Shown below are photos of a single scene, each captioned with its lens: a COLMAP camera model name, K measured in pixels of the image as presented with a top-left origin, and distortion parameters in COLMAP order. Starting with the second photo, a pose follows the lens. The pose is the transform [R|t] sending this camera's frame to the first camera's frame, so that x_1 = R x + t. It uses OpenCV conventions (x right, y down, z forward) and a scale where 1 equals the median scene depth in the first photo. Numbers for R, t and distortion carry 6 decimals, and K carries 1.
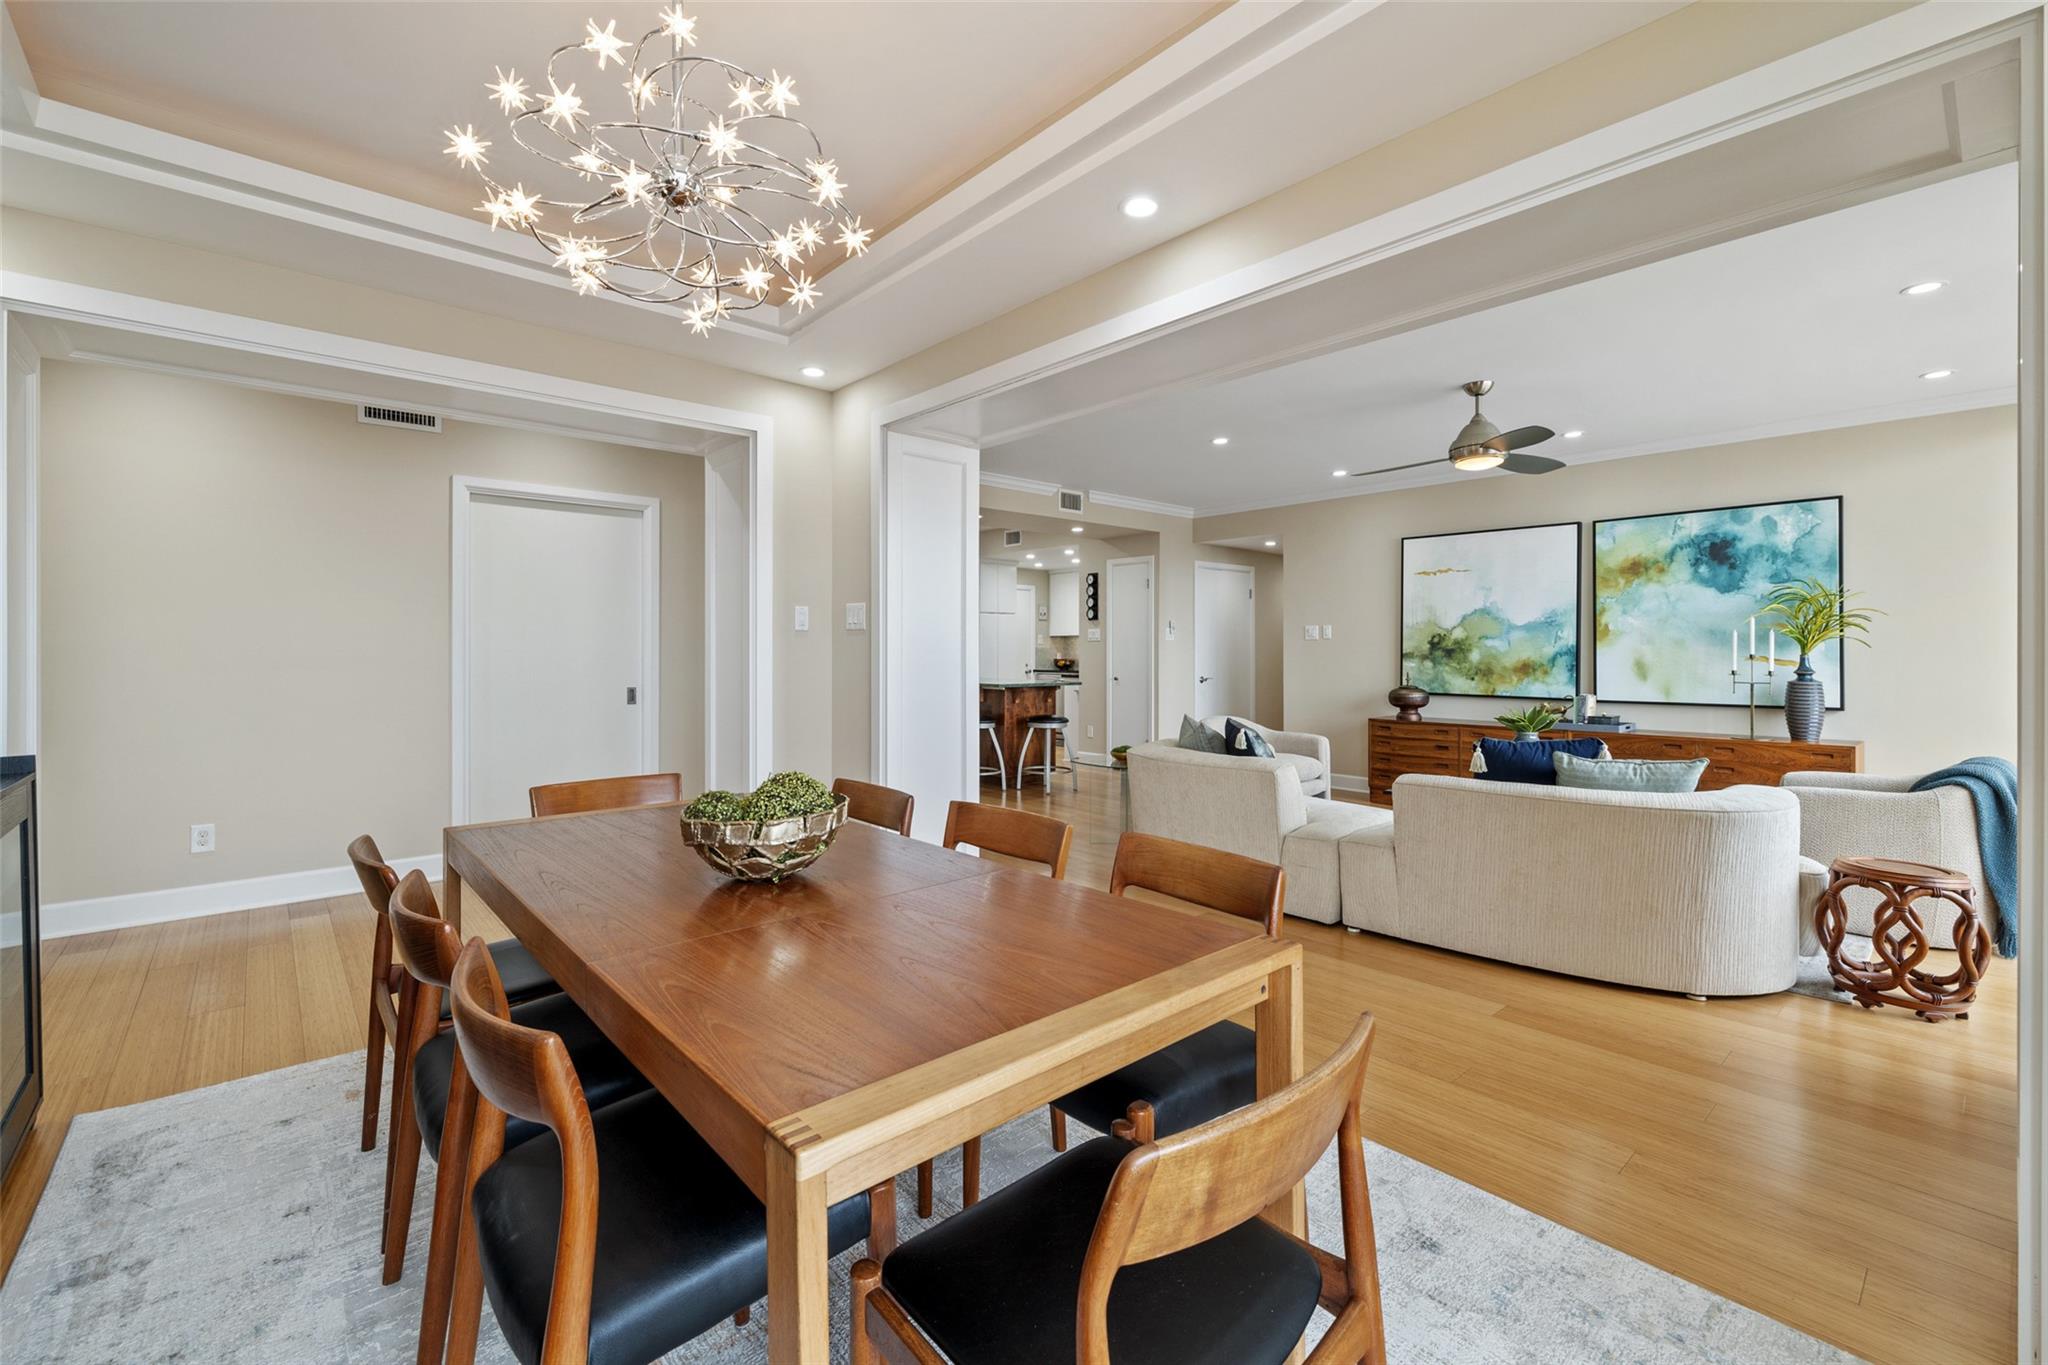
lens RADIAL K [[864.0, 0, 1016.8], [0, 864.0, 644.1], [0, 0, 1]] dist [0.001639, -0.000272]
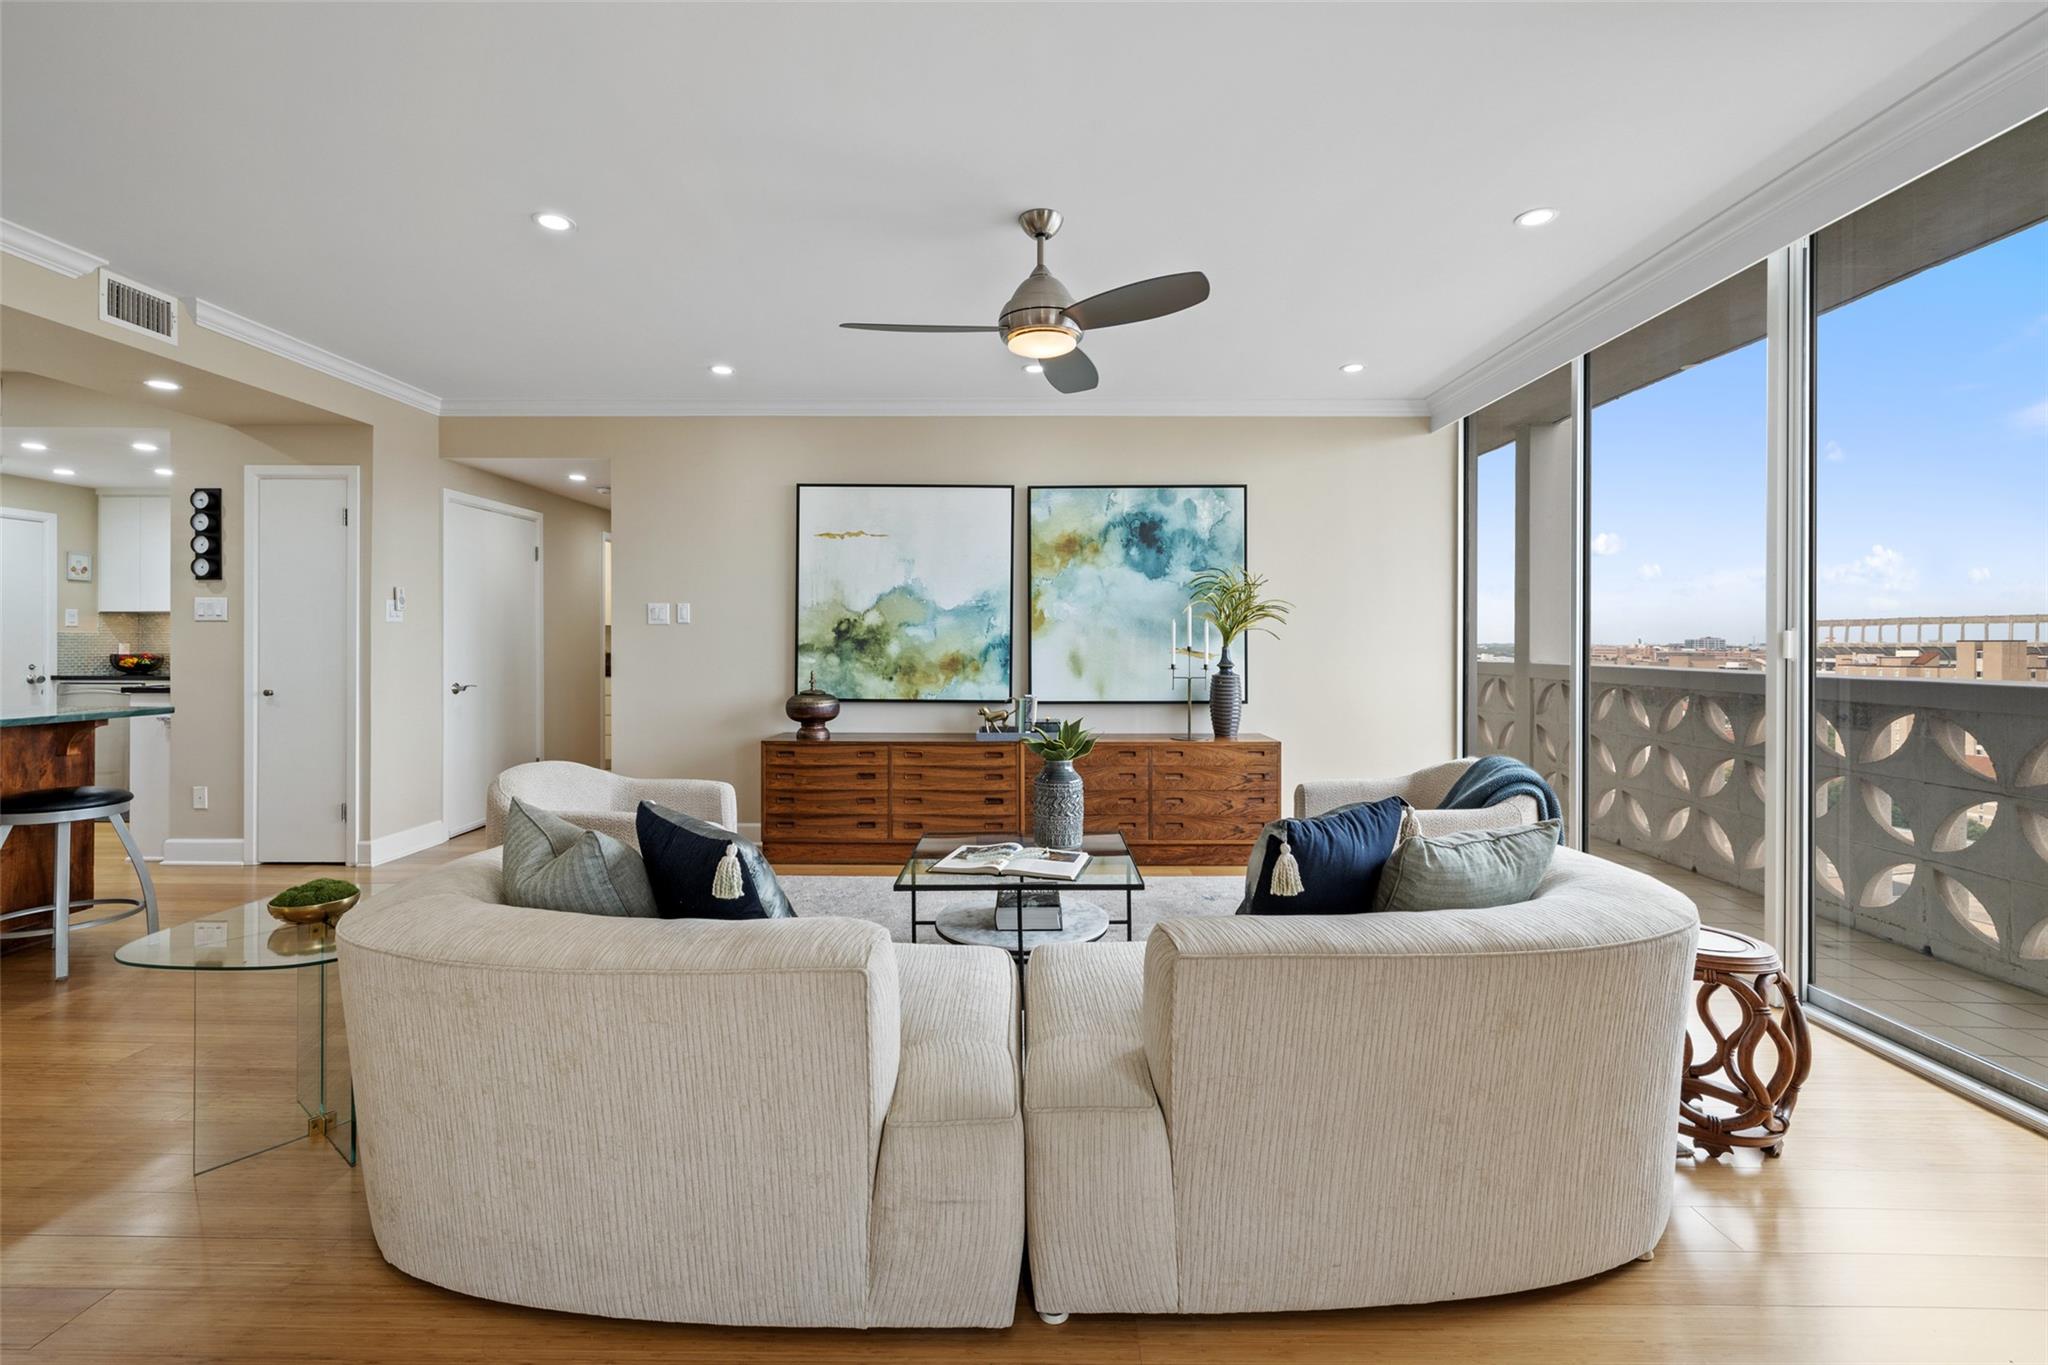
lens RADIAL K [[864.0, 0, 1016.8], [0, 864.0, 644.1], [0, 0, 1]] dist [0.001639, -0.000272]
pose [[0.668866, -0.000995, 0.743383, 0.038797], [-0.008564, 0.999922, 0.009044, 0.002077], [-0.743334, -0.012416, 0.668805, 0.423570]]
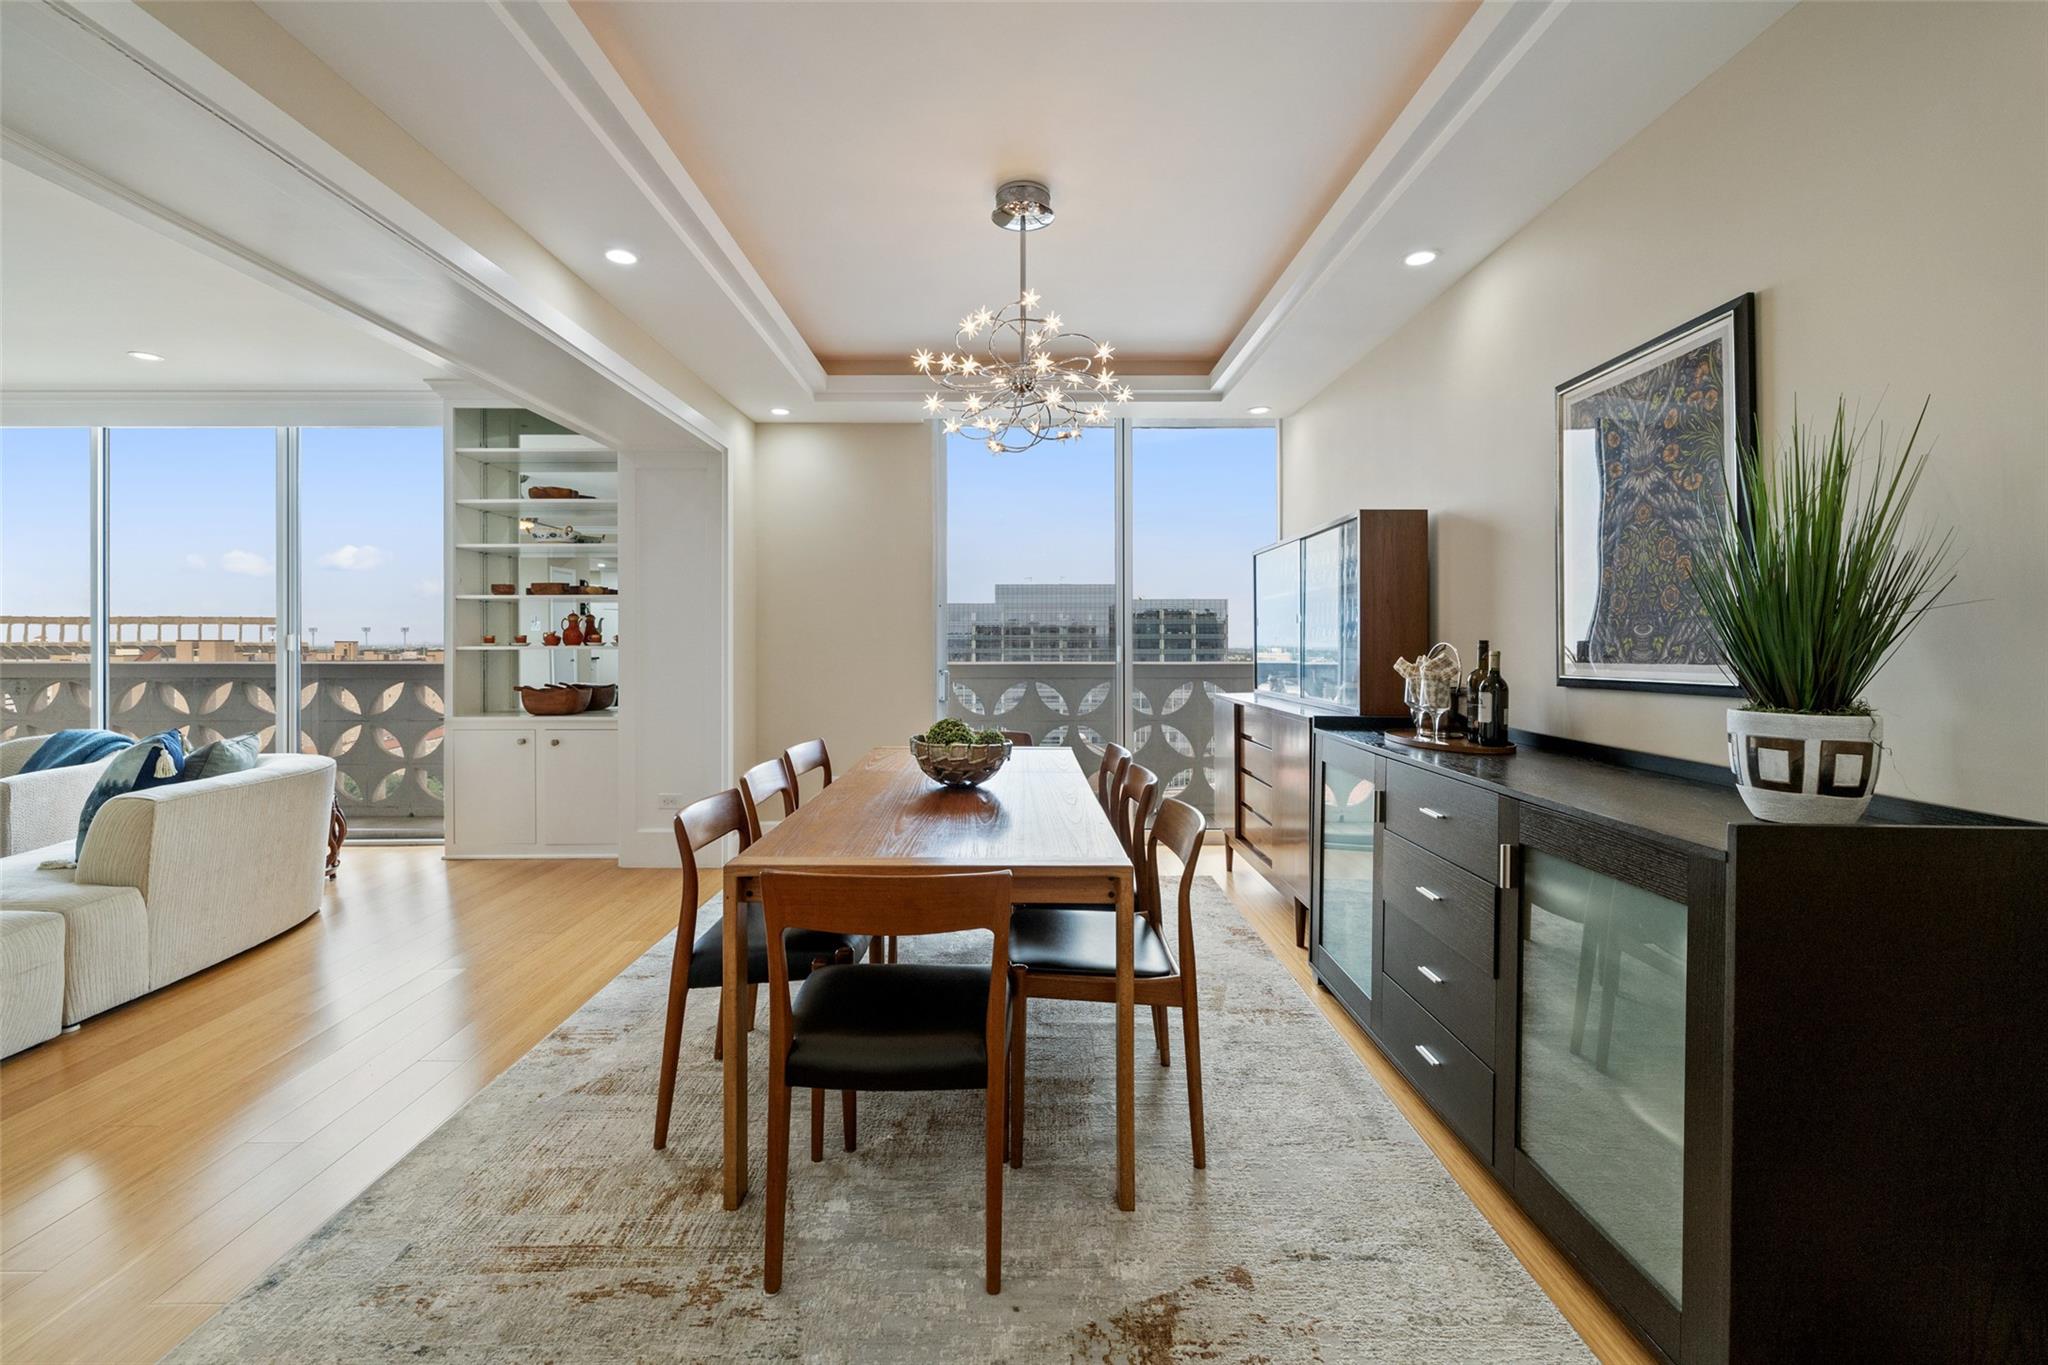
lens RADIAL K [[871.2, 0, 1026.2], [0, 871.2, 652.6], [0, 0, 1]] dist [0.001676, -0.000054]
pose [[-0.763779, -0.007629, 0.645433, -0.372725], [-0.006897, 0.999970, 0.003659, 0.004371], [-0.645441, -0.001657, -0.763808, 0.588787]]
